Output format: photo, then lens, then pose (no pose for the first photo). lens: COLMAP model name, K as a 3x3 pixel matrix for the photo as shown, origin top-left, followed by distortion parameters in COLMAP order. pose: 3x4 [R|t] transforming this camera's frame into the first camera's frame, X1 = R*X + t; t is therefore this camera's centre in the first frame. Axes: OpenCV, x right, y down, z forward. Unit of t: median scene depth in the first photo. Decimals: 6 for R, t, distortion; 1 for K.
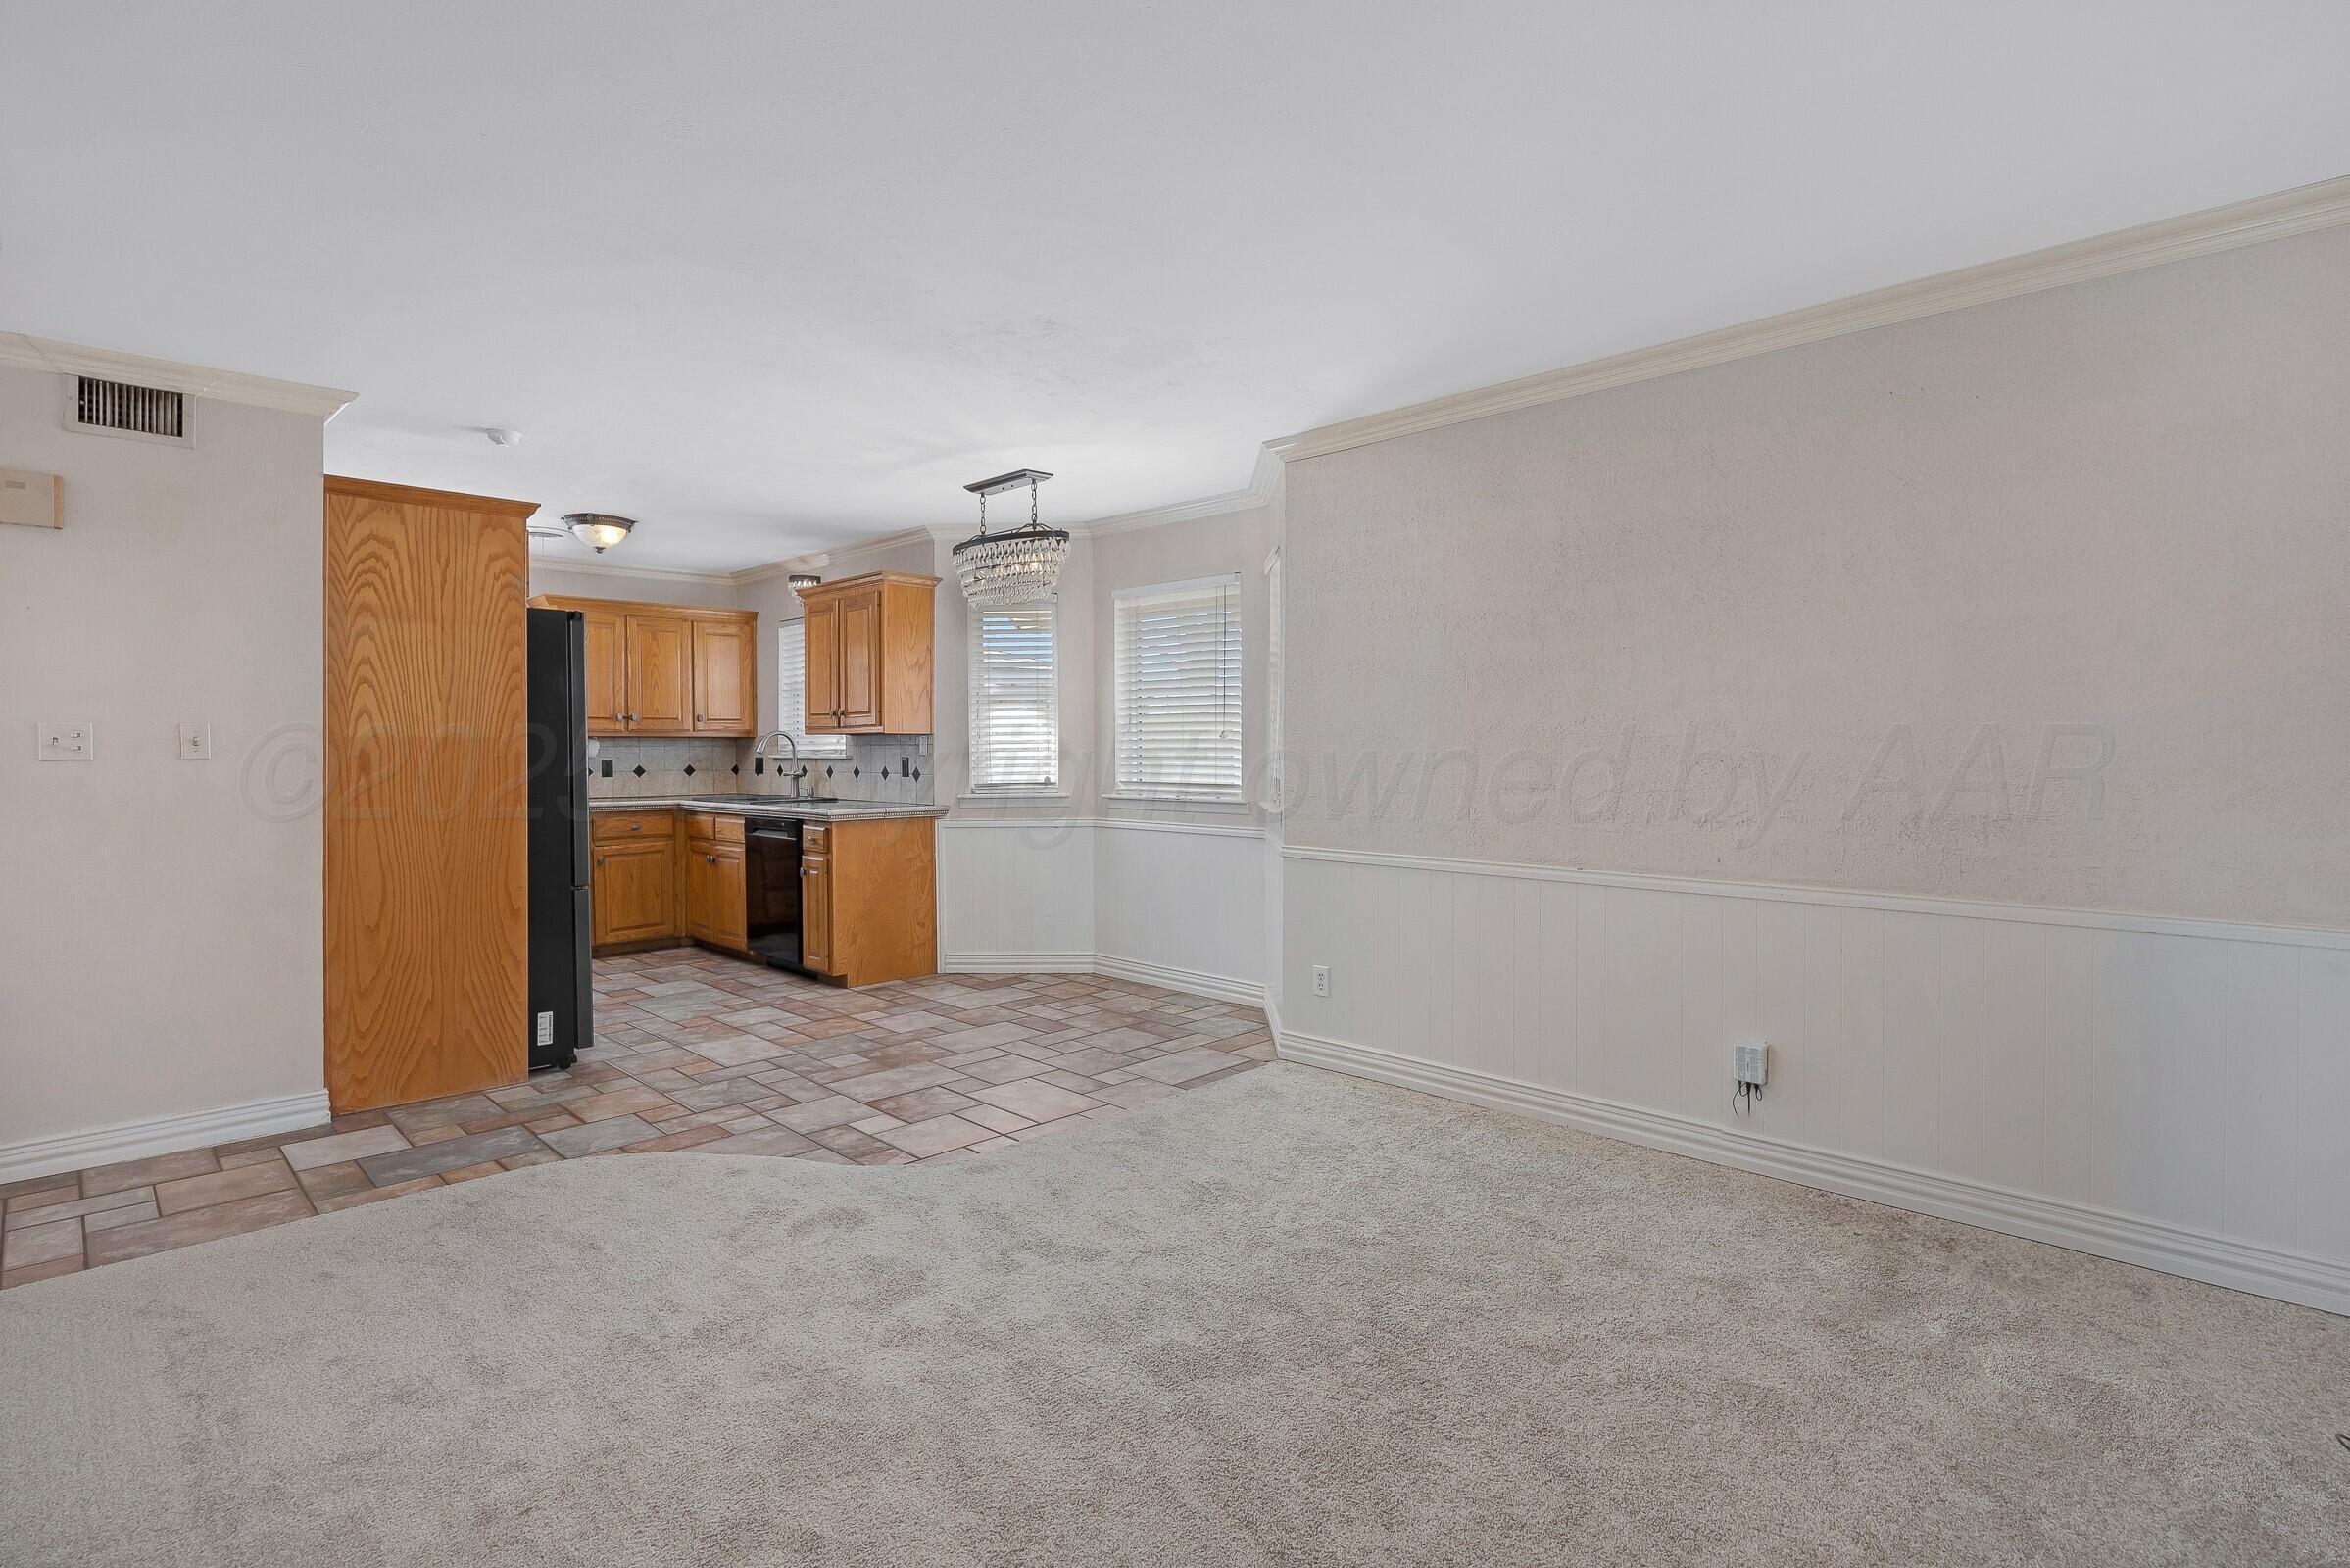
lens RADIAL K [[1135.9, 0, 1197.3], [0, 1135.9, 768.3], [0, 0, 1]] dist [-0.013375, 0.000365]
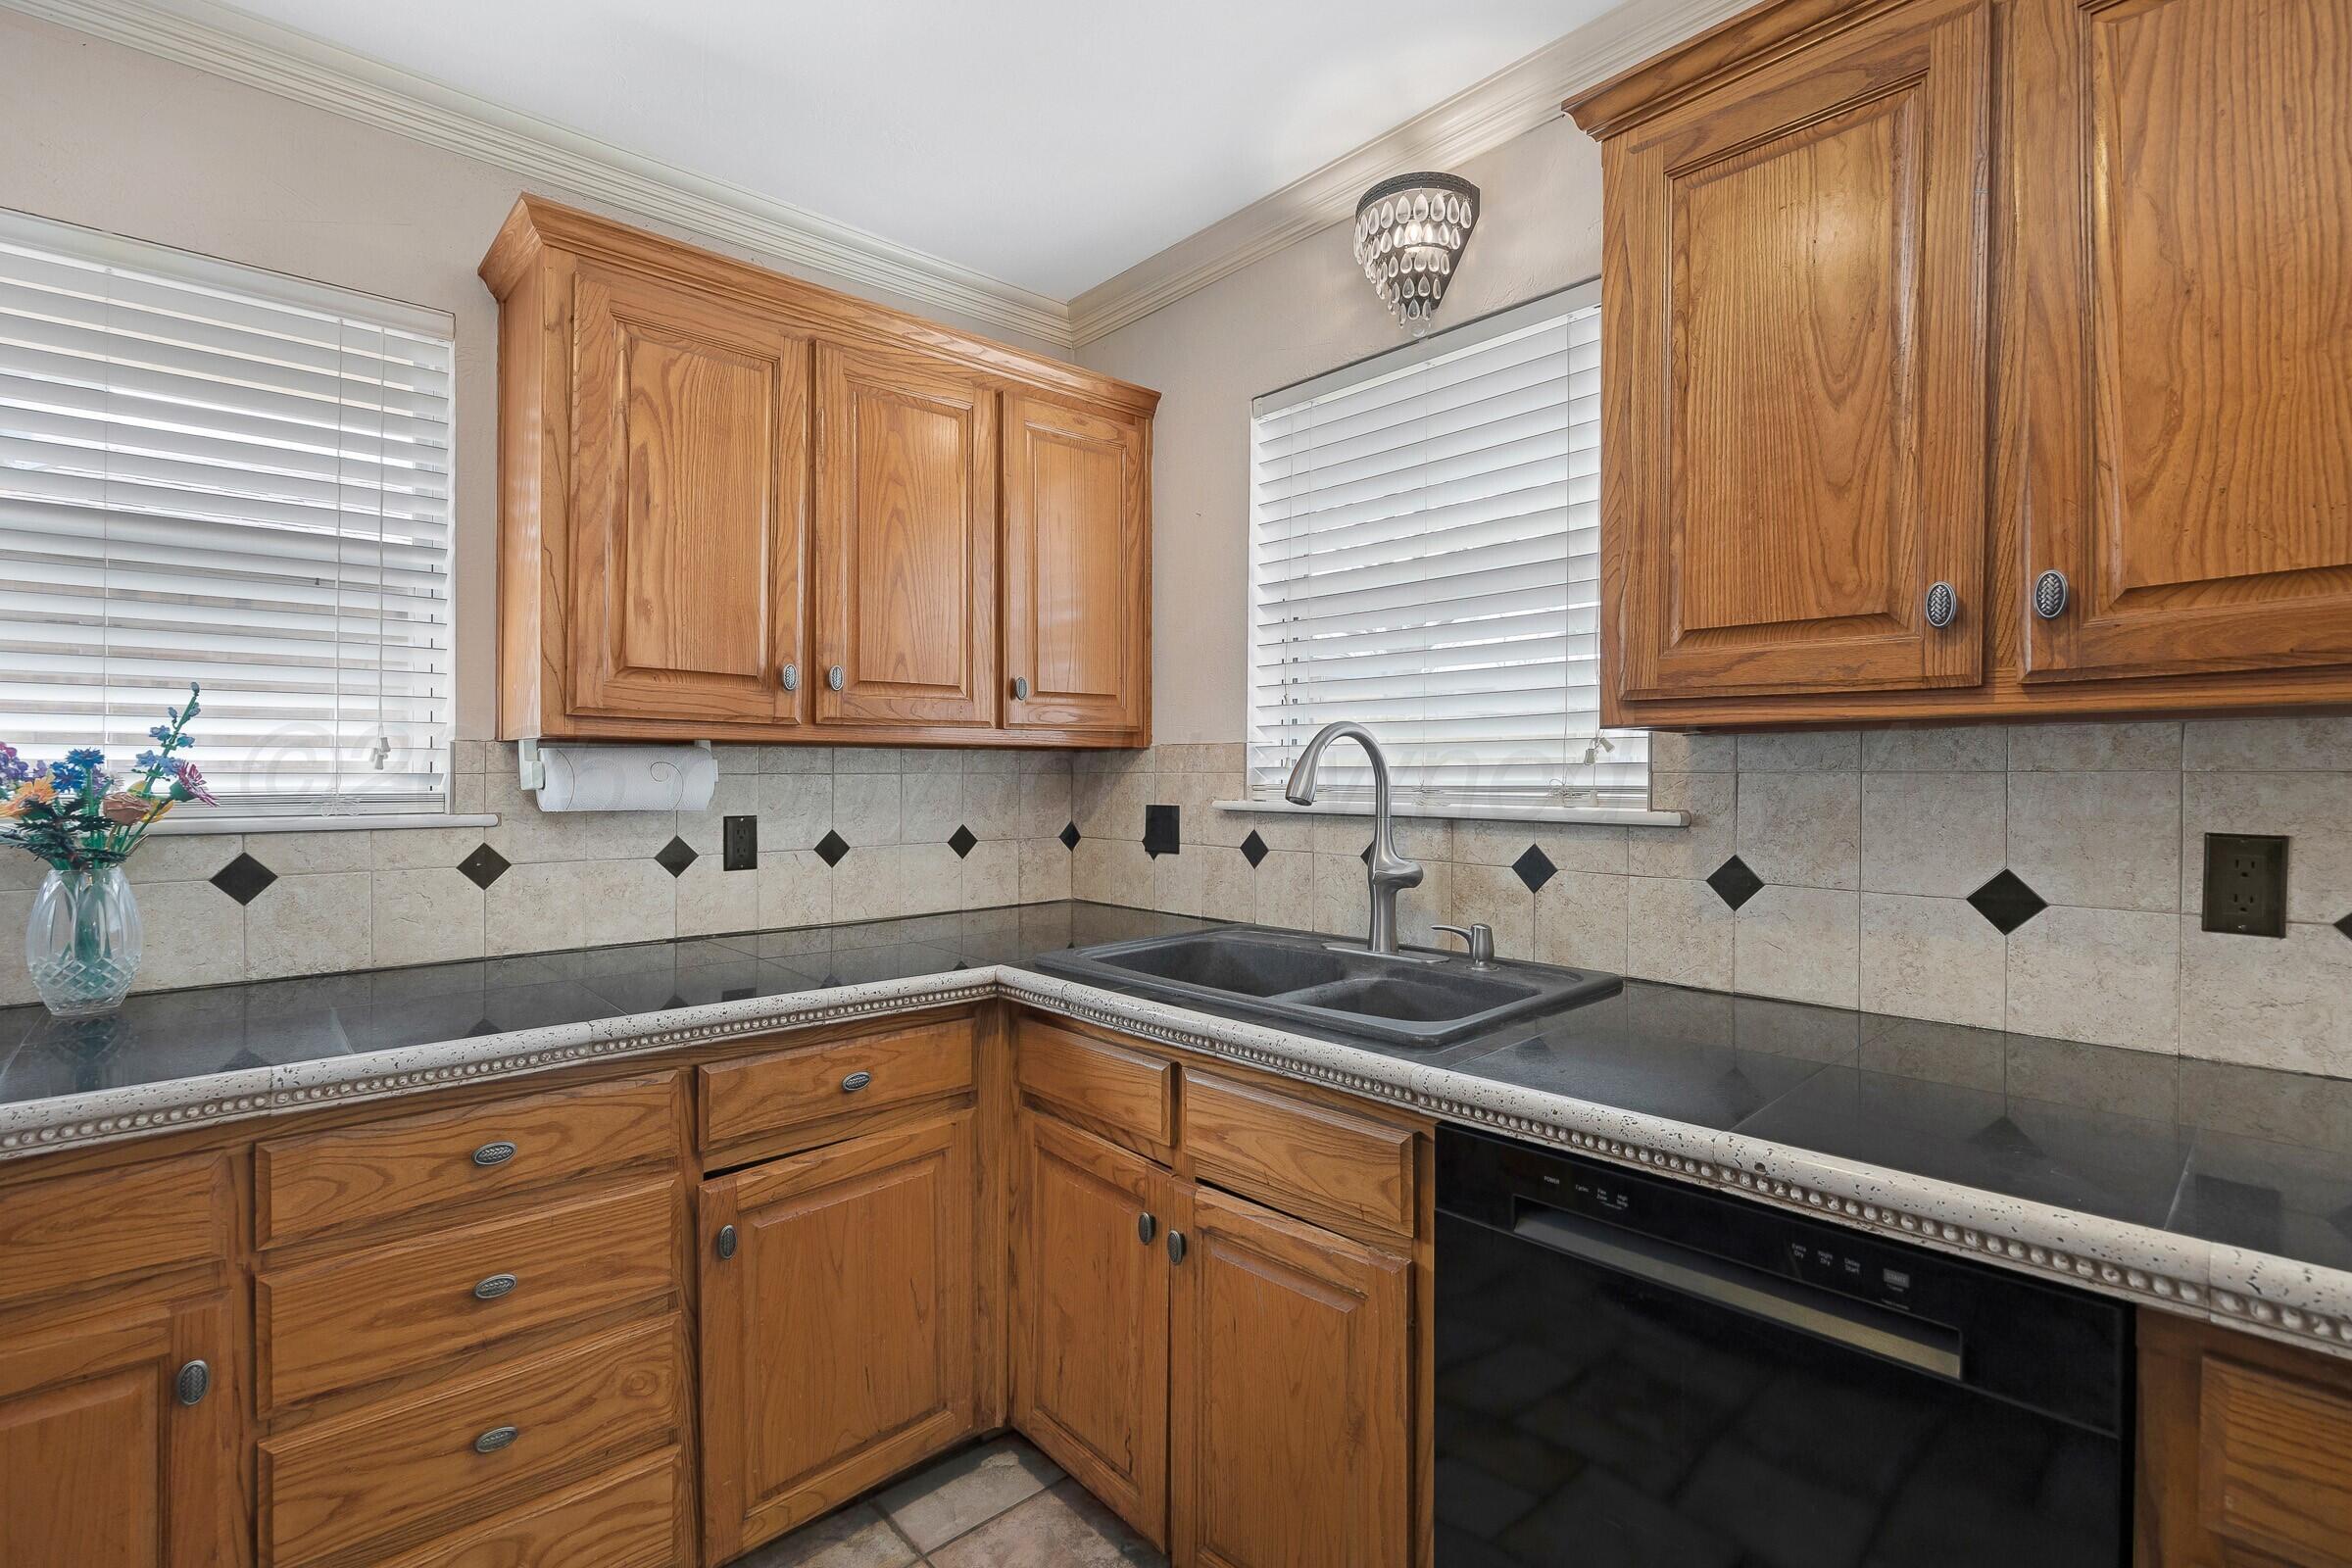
lens RADIAL K [[1085.9, 0, 1171.5], [0, 1085.9, 768.7], [0, 0, 1]] dist [-0.005444, -0.000287]
pose [[0.997028, 0.001024, -0.077029, -0.713307], [-0.002840, 0.999720, -0.023471, -0.026497], [0.076983, 0.023620, 0.996753, 1.331473]]
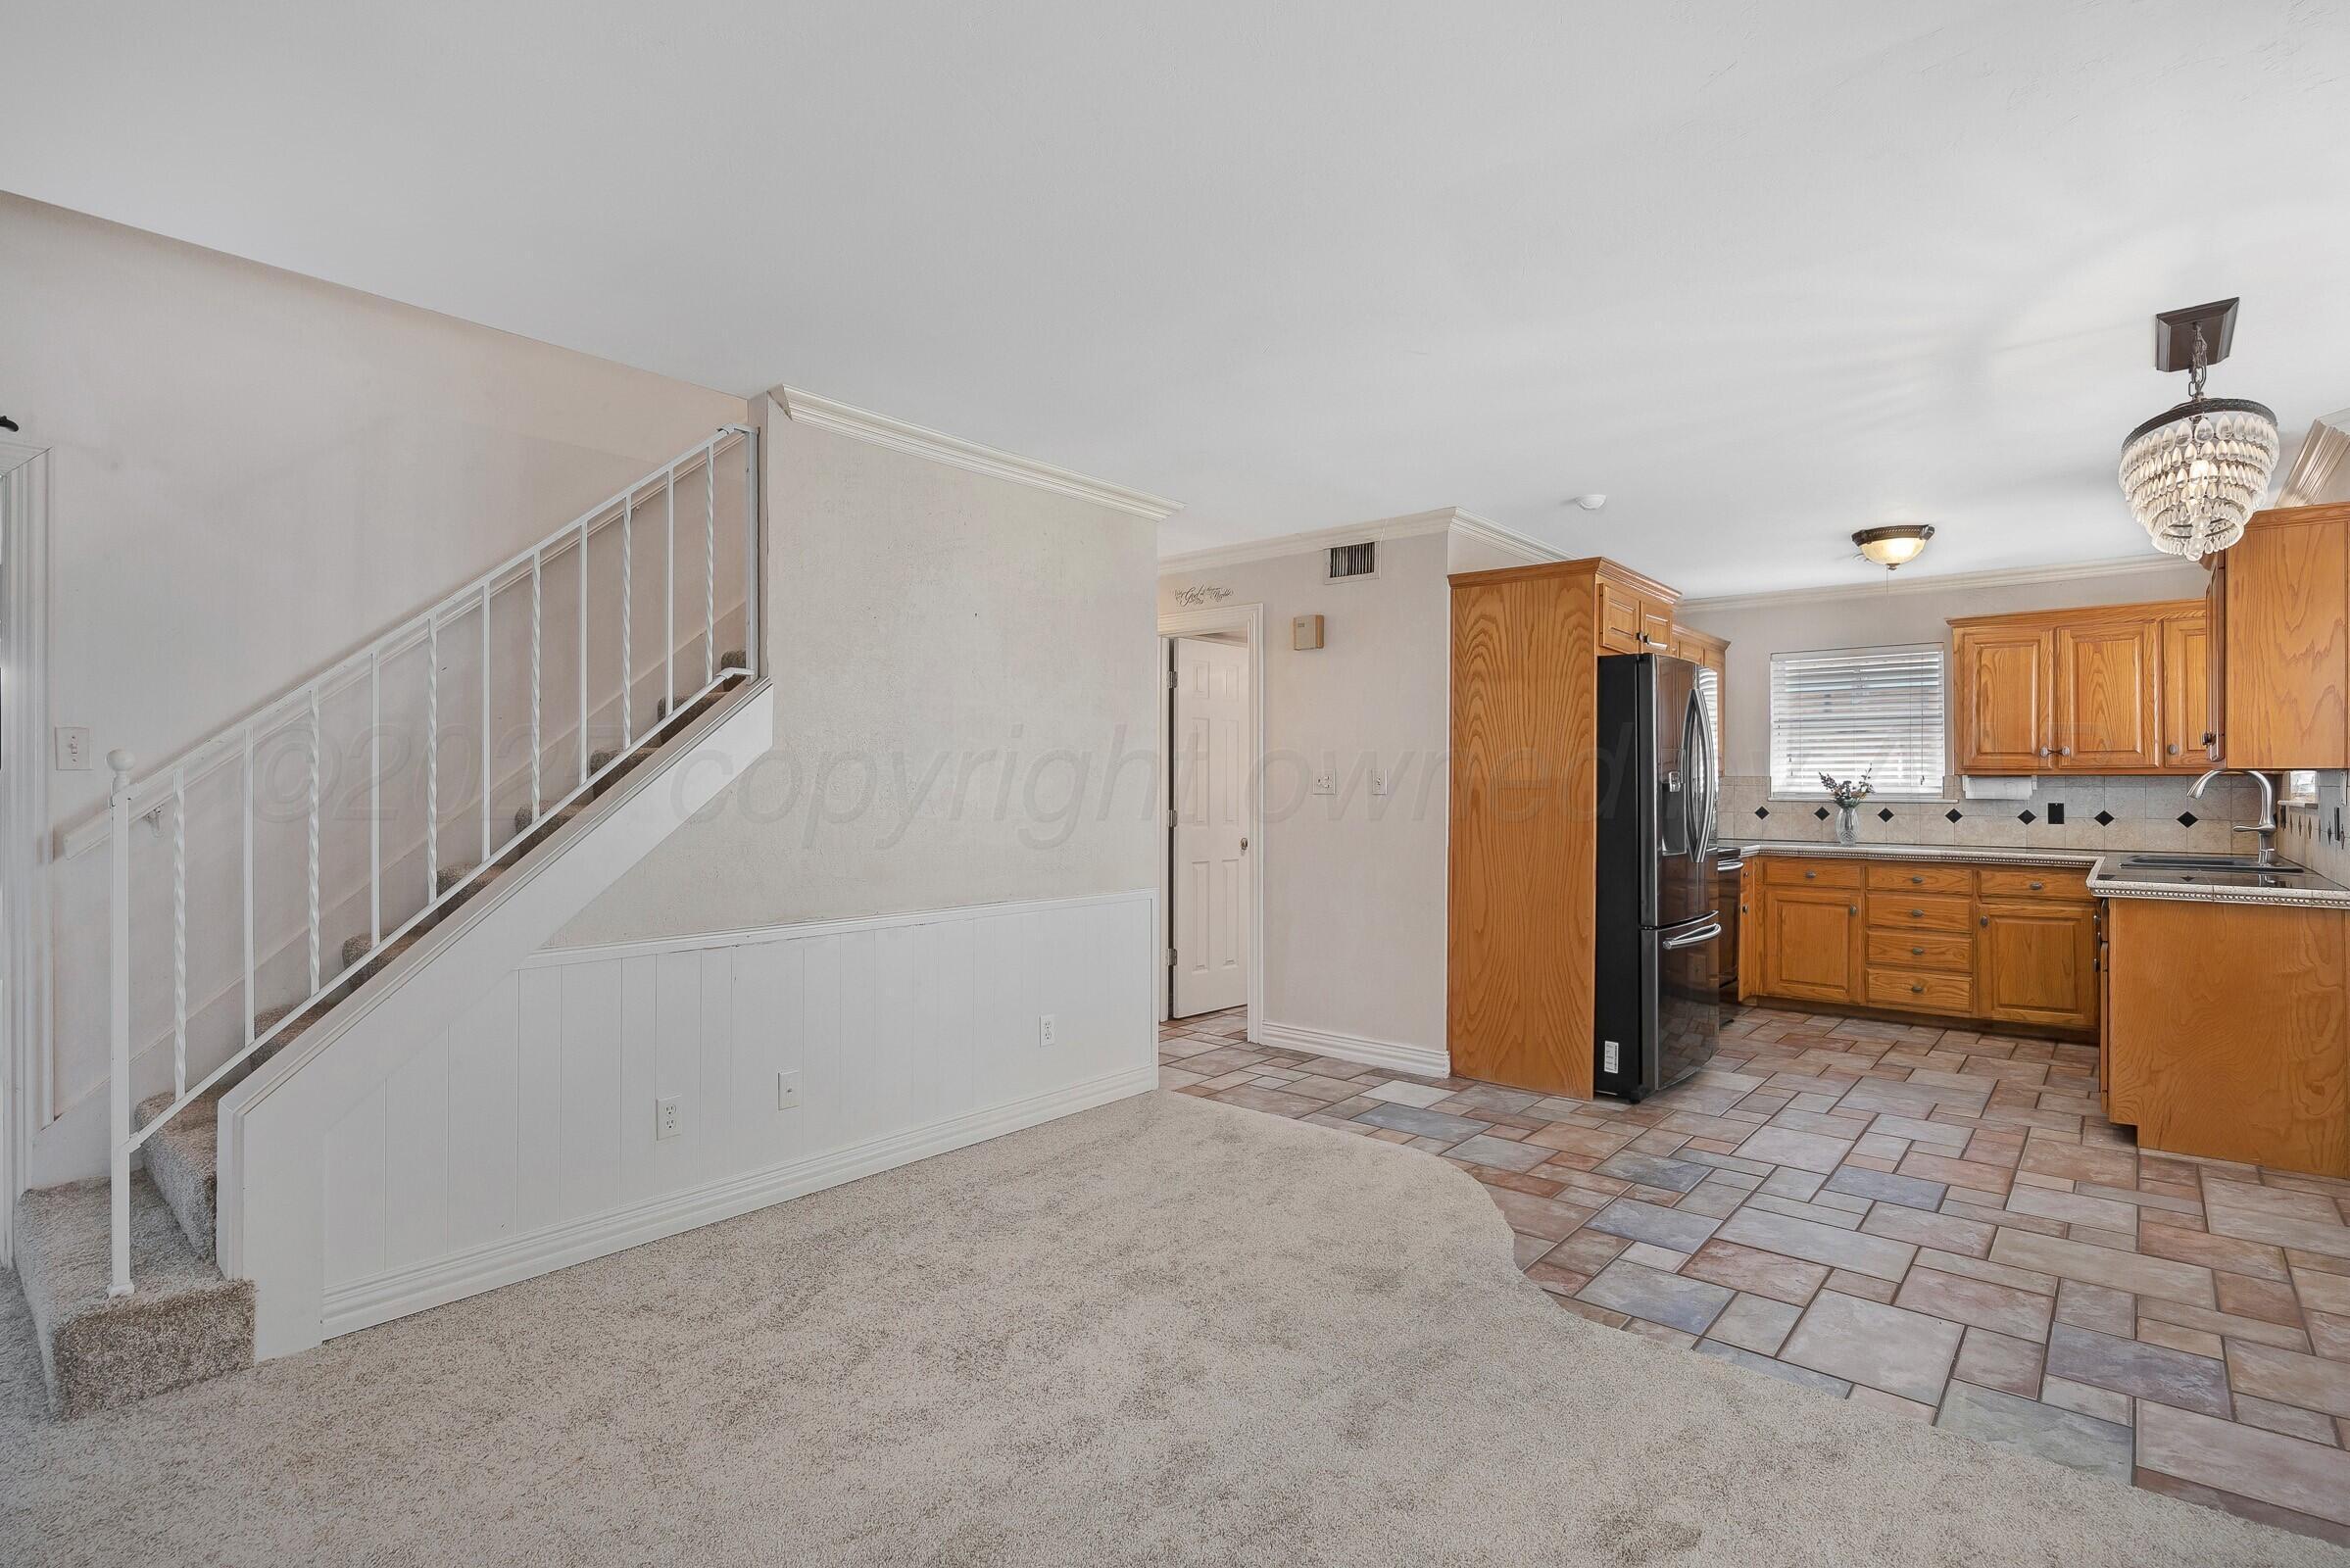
lens RADIAL K [[1135.9, 0, 1193.0], [0, 1135.9, 782.3], [0, 0, 1]] dist [-0.013375, 0.000365]
pose [[0.075891, 0.001409, -0.997115, 0.479654], [-0.022493, 0.999747, -0.000299, -0.015613], [0.996862, 0.022451, 0.075904, 0.583873]]
